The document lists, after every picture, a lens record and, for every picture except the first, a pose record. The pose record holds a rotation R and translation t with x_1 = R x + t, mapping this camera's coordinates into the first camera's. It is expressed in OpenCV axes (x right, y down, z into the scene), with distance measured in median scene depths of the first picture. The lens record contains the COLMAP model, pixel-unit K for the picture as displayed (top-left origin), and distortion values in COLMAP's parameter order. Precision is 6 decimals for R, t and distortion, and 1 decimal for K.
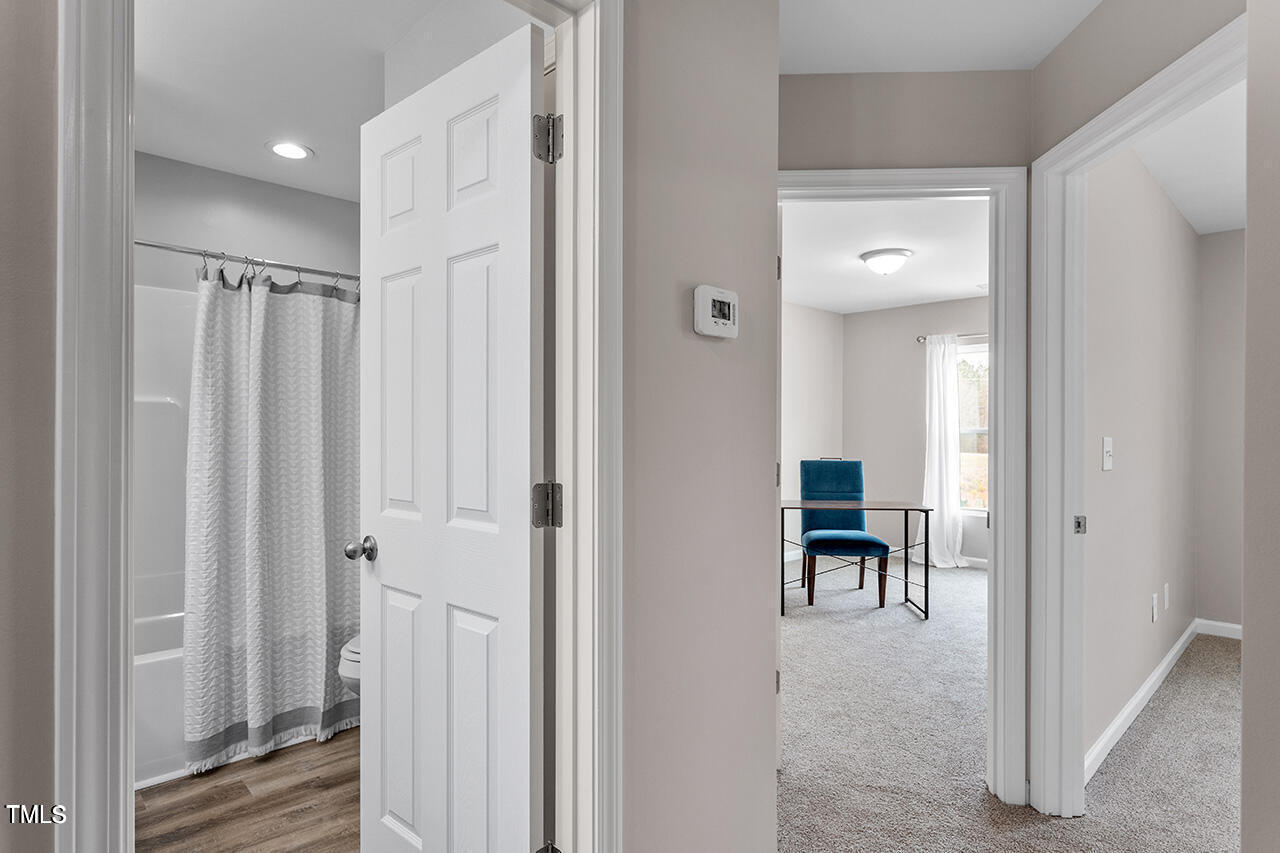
lens RADIAL K [[743.4, 0, 640.4], [0, 743.4, 430.3], [0, 0, 1]] dist [-0.003631, -0.000044]
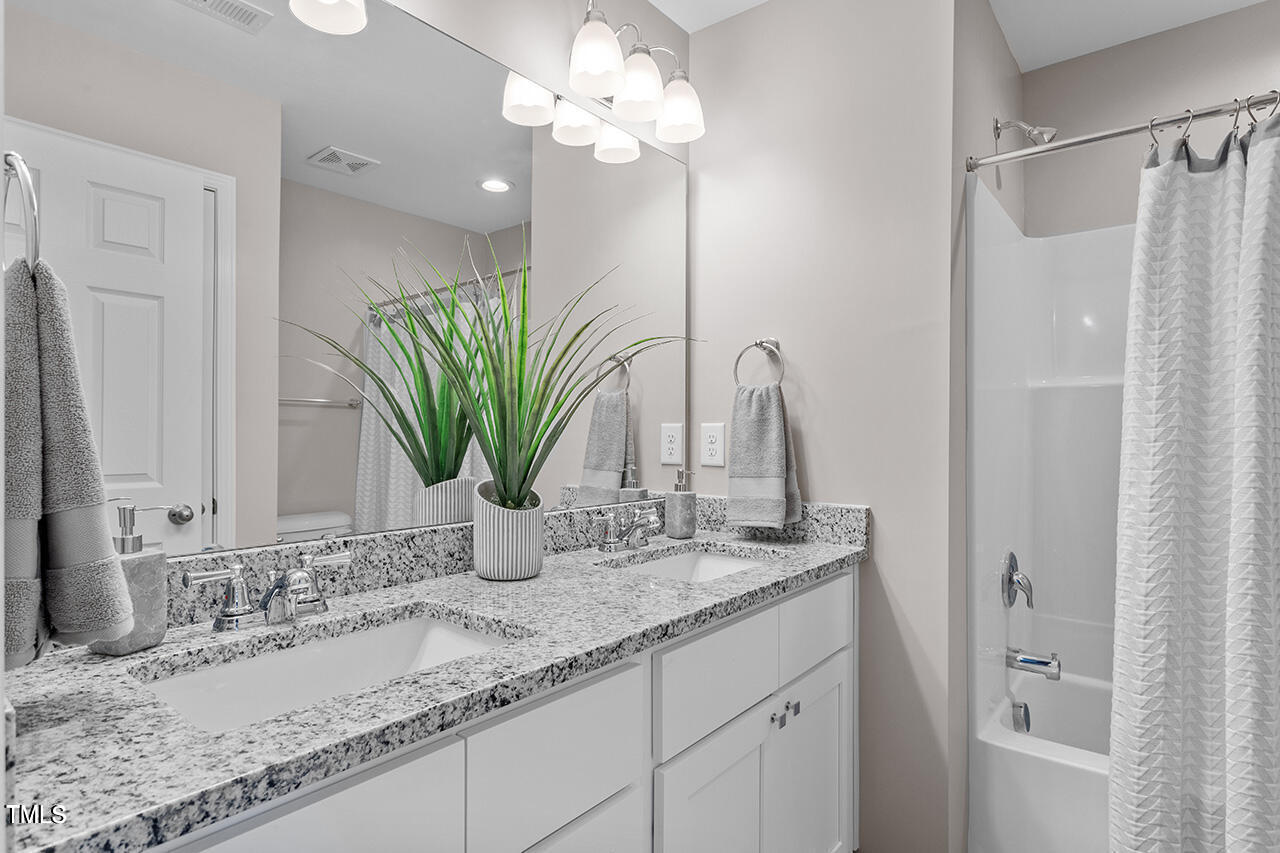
lens RADIAL K [[656.9, 0, 640.6], [0, 656.9, 434.8], [0, 0, 1]] dist [-0.002289, -0.000941]
pose [[0.164259, 0.001948, -0.986415, -0.129381], [-0.001868, 0.999997, 0.001664, 0.013581], [0.986416, 0.001569, 0.164262, 0.499374]]
